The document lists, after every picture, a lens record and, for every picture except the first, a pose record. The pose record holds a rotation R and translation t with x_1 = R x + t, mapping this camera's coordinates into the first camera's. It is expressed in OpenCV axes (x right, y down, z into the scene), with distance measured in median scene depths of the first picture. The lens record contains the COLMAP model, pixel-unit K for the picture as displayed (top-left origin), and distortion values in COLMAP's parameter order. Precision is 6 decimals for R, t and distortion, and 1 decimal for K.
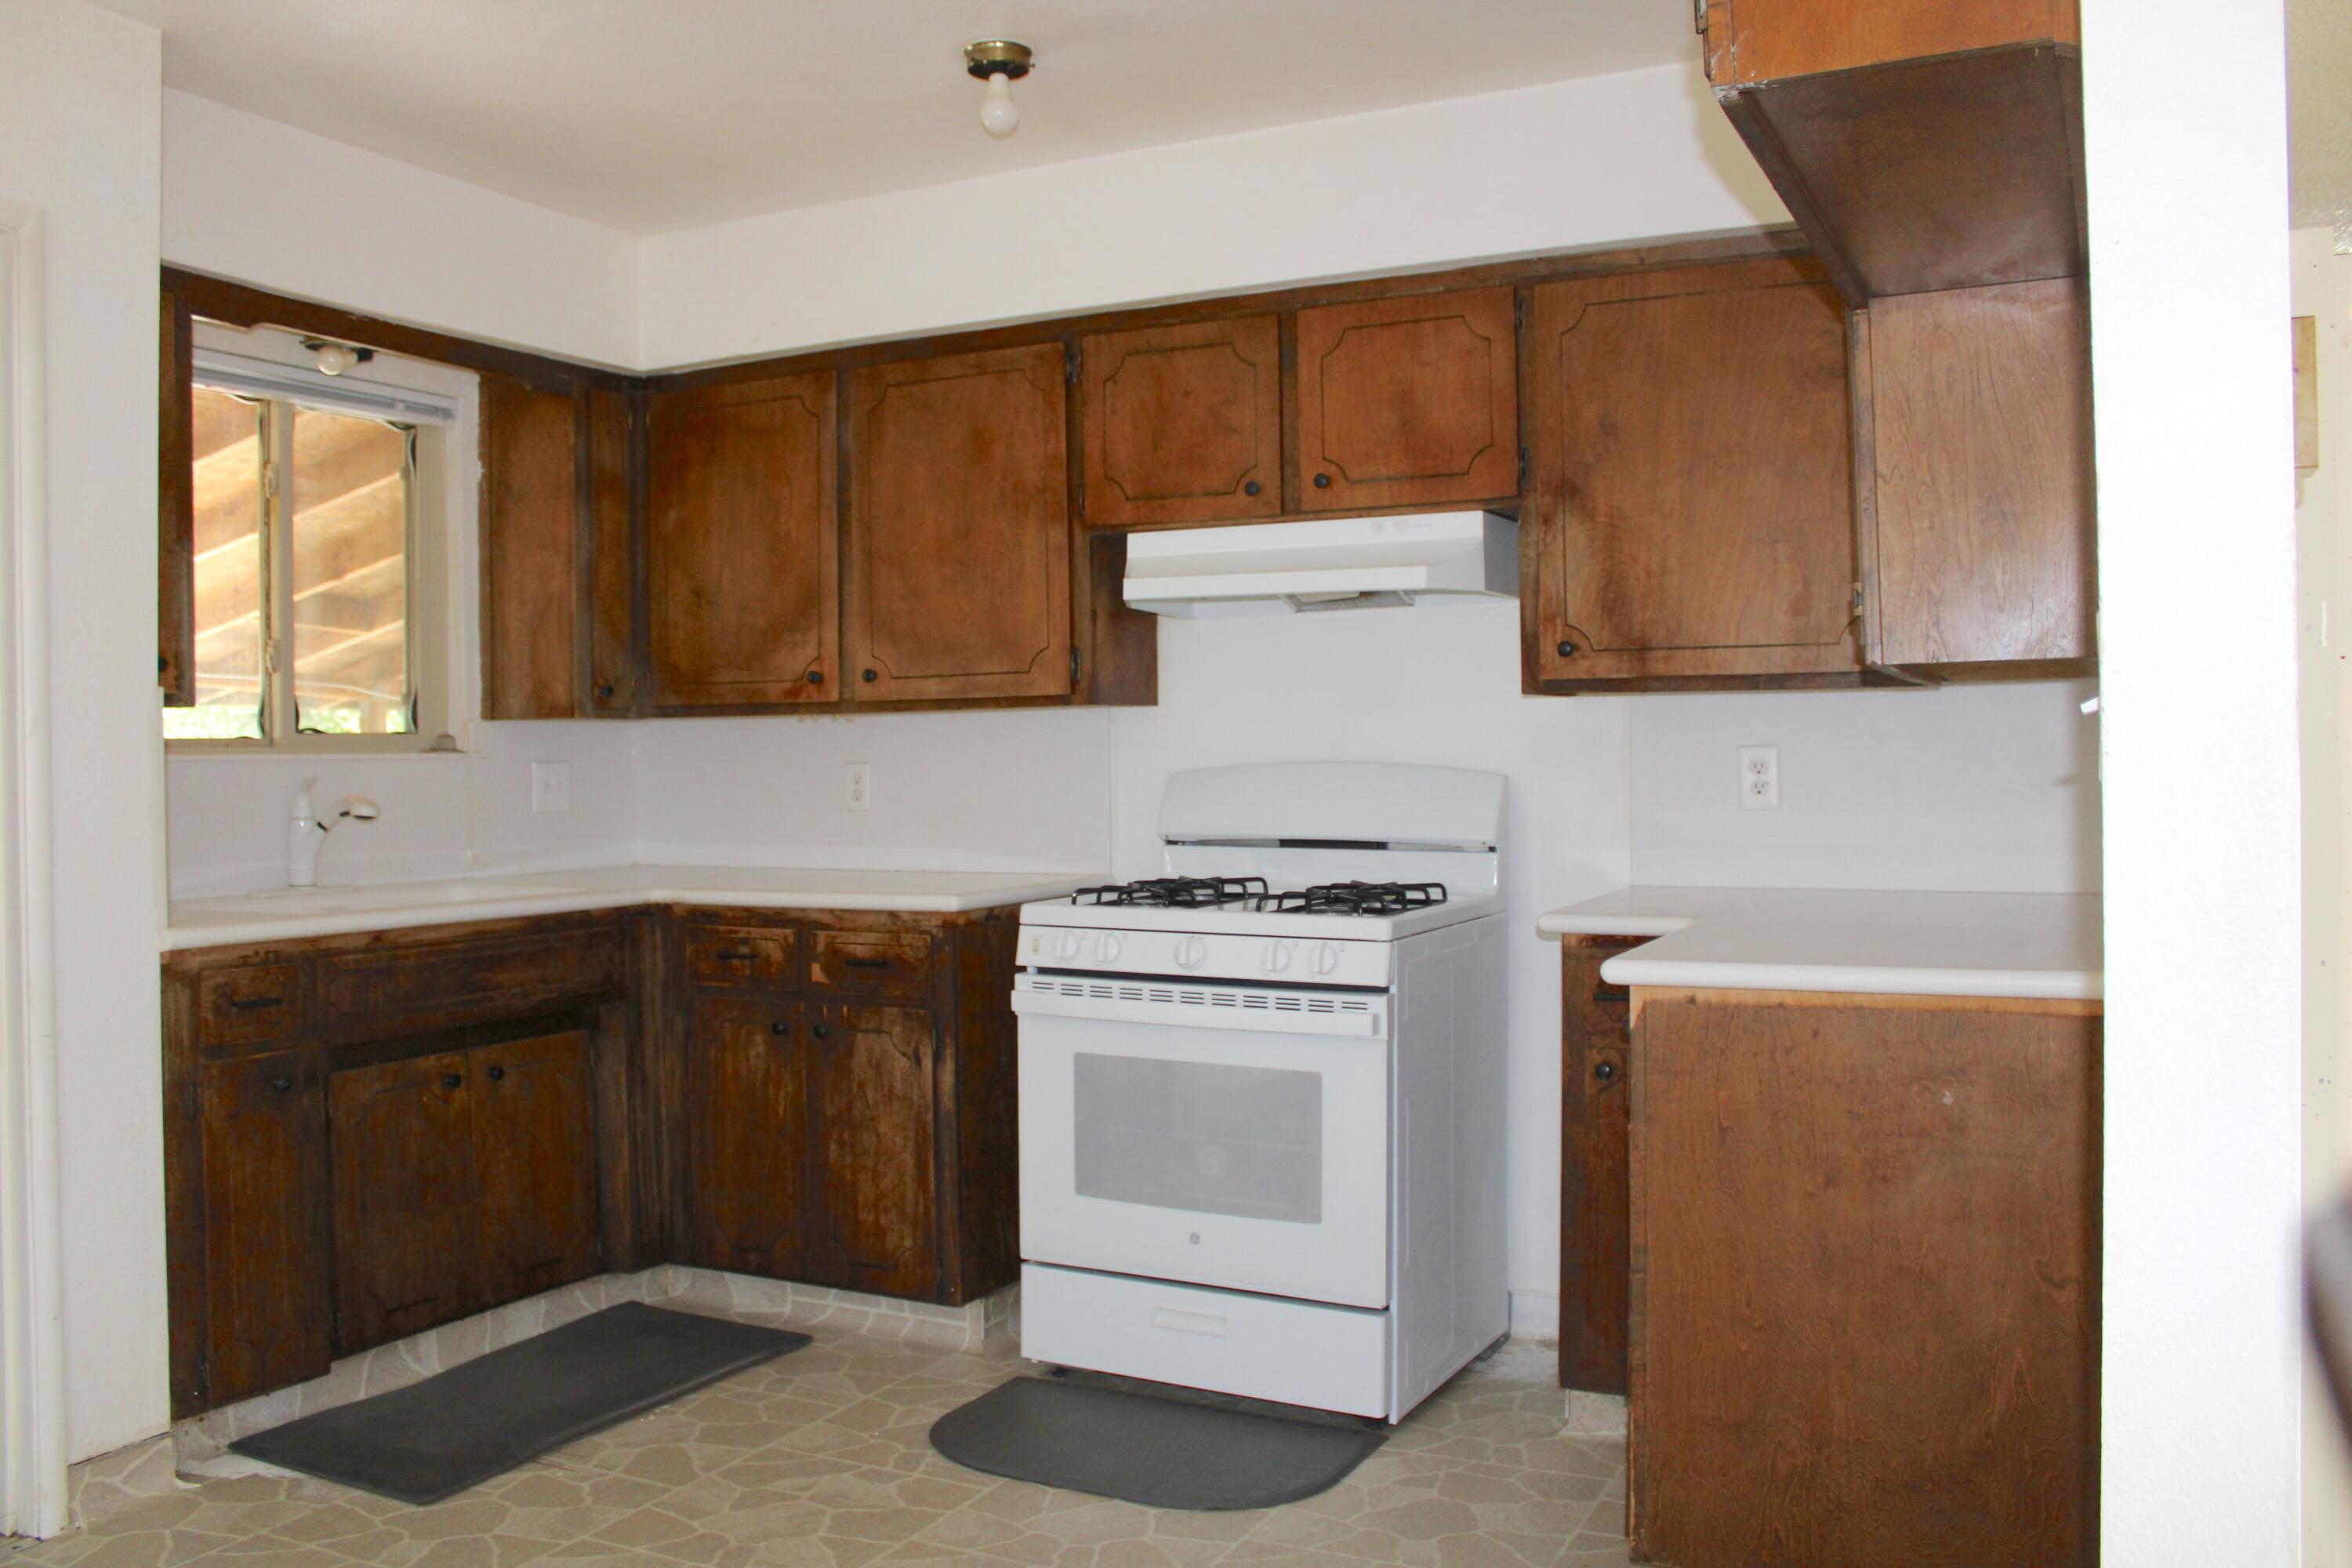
lens RADIAL K [[2007.2, 0, 1172.5], [0, 2007.2, 724.7], [0, 0, 1]] dist [-0.193091, 0.154191]
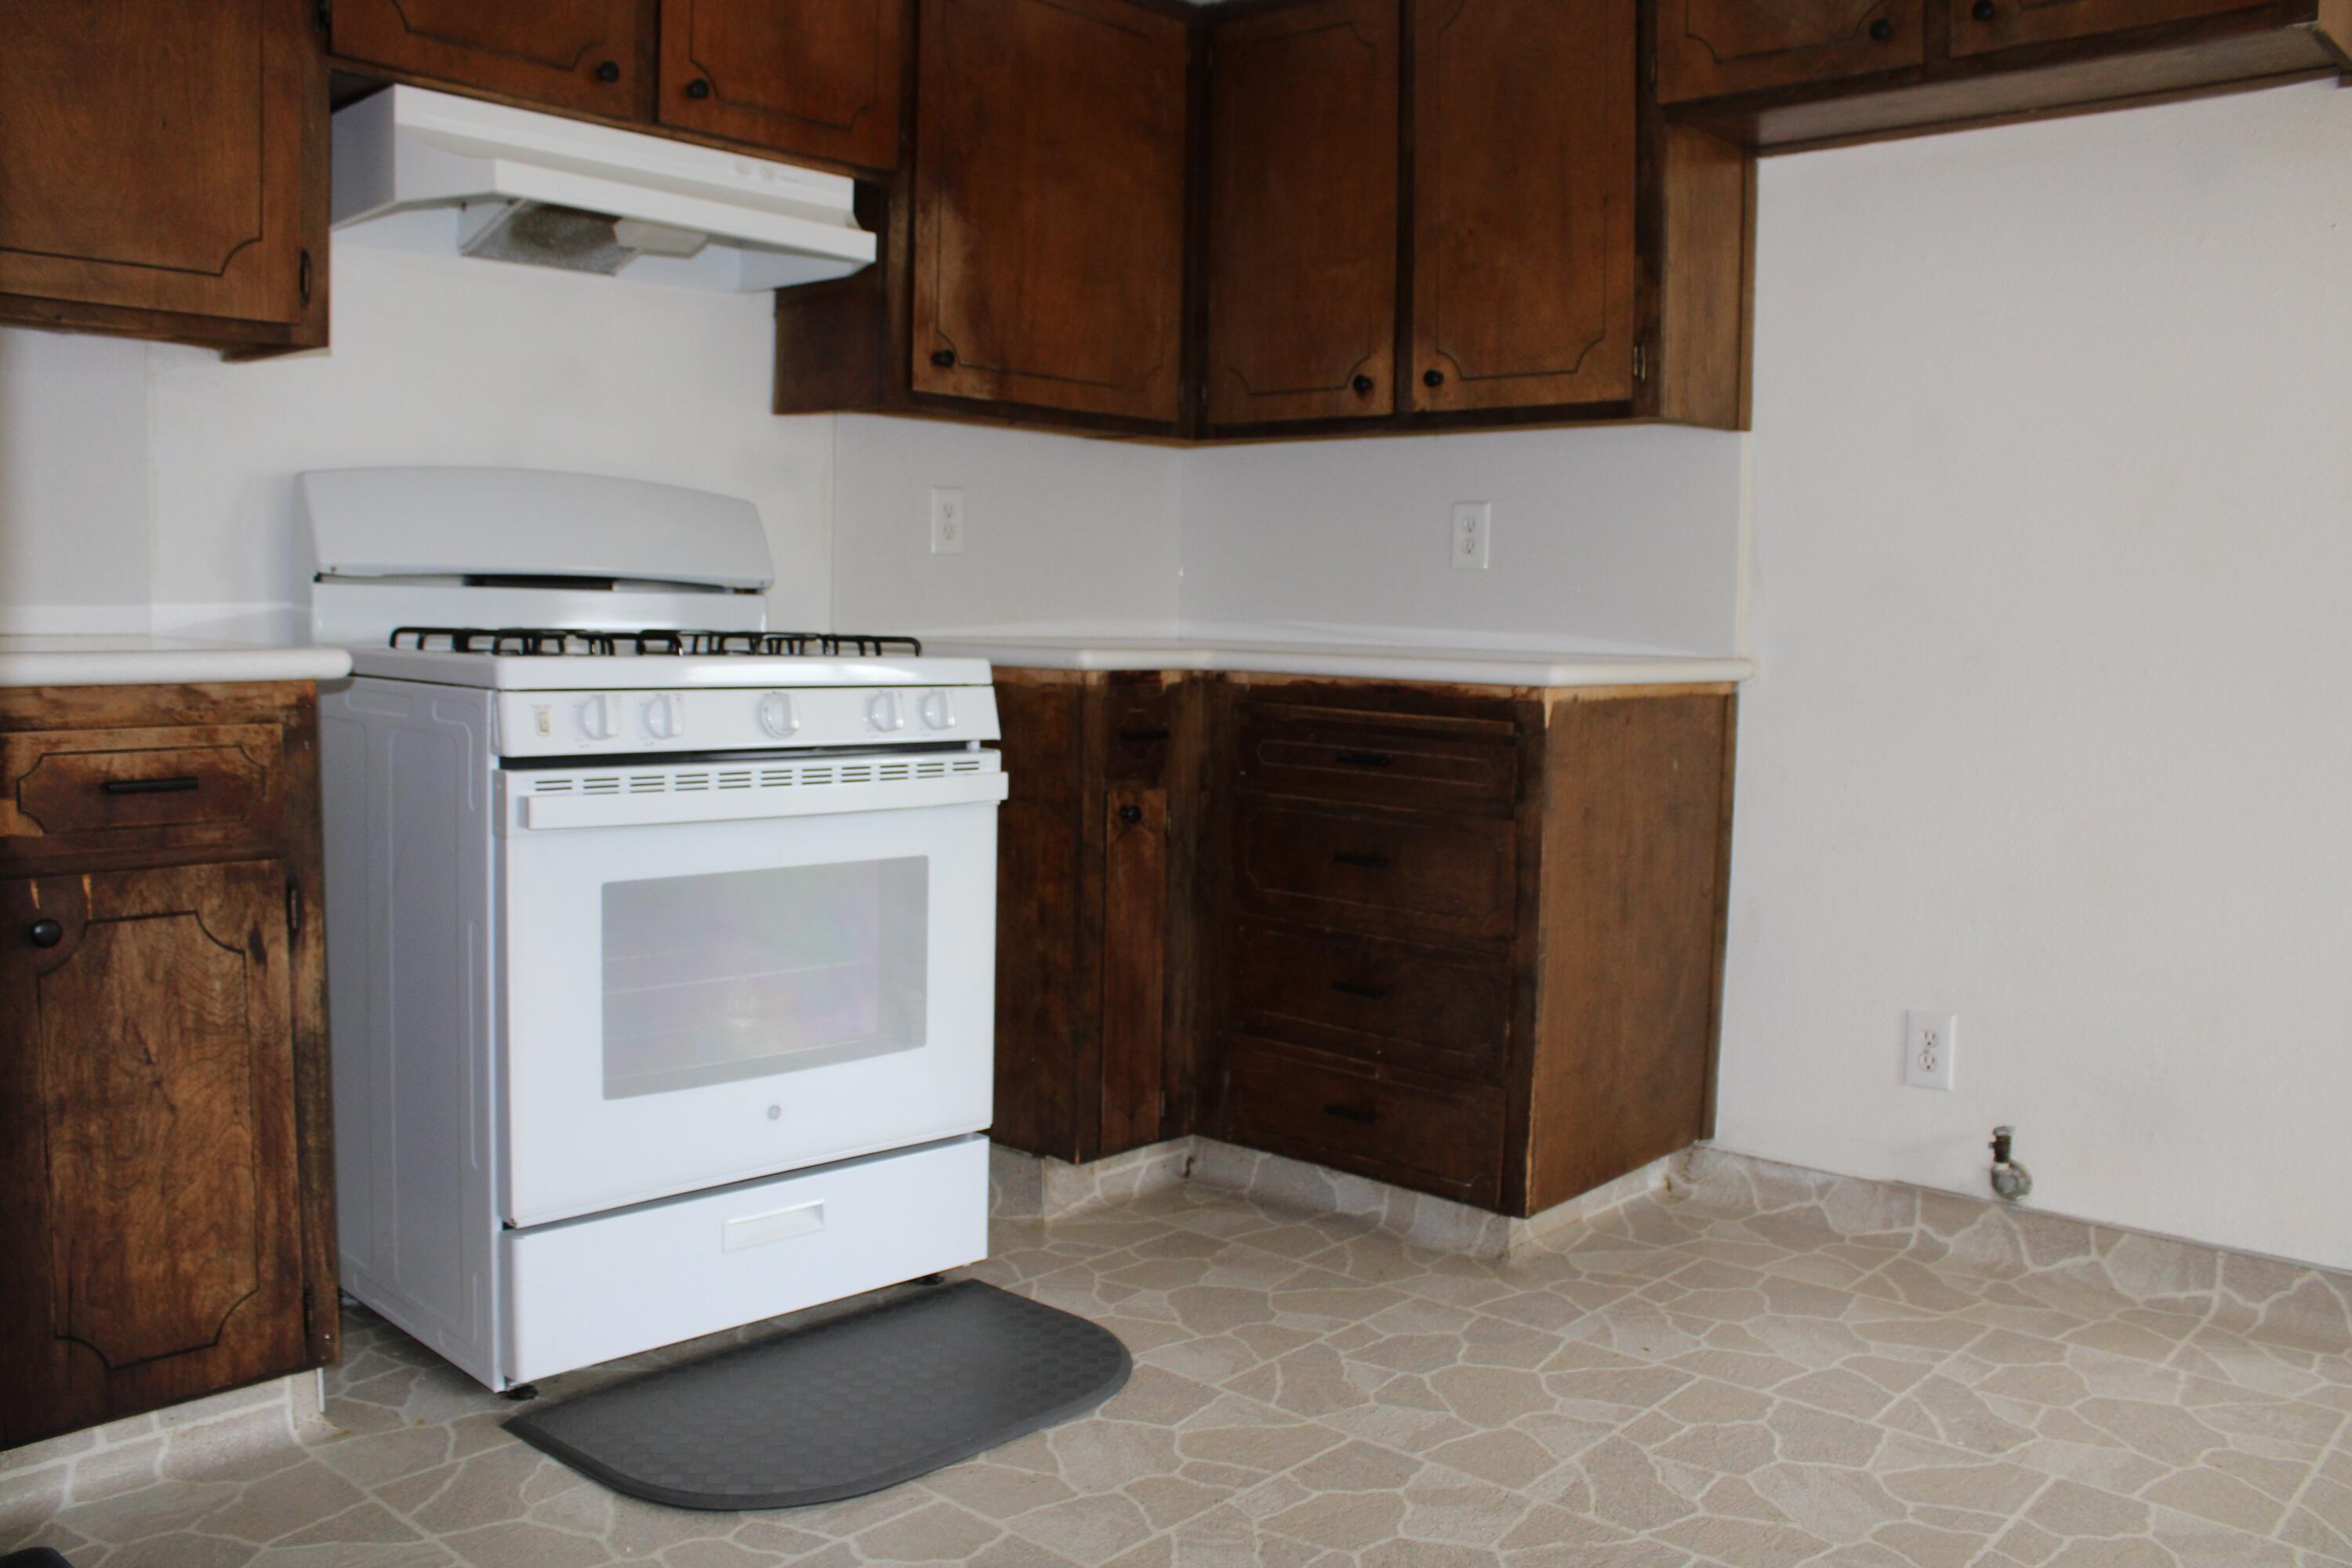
lens RADIAL K [[1963.3, 0, 1176.0], [0, 1963.3, 784.0], [0, 0, 1]] dist [-0.169729, 0.153207]
pose [[0.248647, -0.068033, 0.966202, -0.572815], [-0.034133, 0.996295, 0.078936, 0.071772], [-0.967993, -0.052607, 0.245403, 0.627212]]
